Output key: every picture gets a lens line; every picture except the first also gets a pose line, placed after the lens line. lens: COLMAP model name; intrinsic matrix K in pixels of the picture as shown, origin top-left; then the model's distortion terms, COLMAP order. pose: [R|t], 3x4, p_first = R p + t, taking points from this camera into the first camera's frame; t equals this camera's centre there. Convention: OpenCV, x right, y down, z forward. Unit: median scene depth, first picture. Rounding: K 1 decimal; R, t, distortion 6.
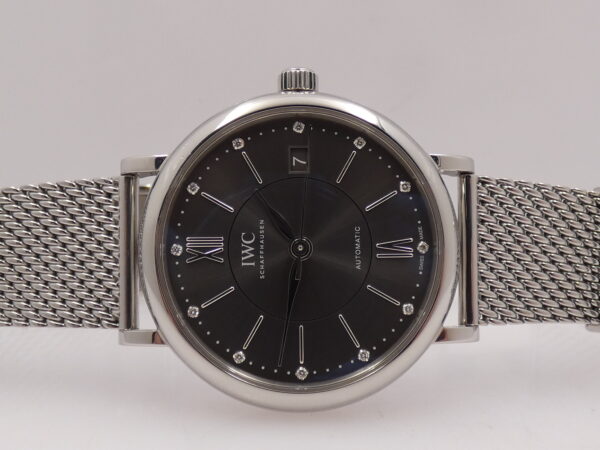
lens RADIAL K [[812.1, 0, 301.0], [0, 812.1, 230.5], [0, 0, 1]] dist [0.009050, 0.000000]
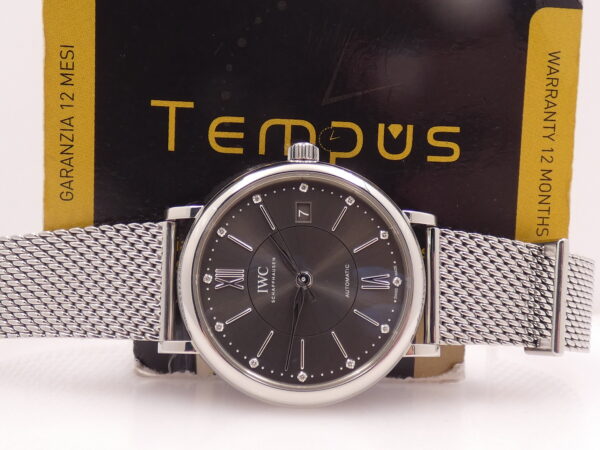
lens RADIAL K [[812.1, 0, 295.4], [0, 812.1, 222.5], [0, 0, 1]] dist [0.009050, 0.000000]
pose [[0.999422, 0.026345, 0.021484, -0.043363], [-0.024433, 0.996093, -0.084858, 0.040814], [-0.023636, 0.084284, 0.996161, -0.301521]]
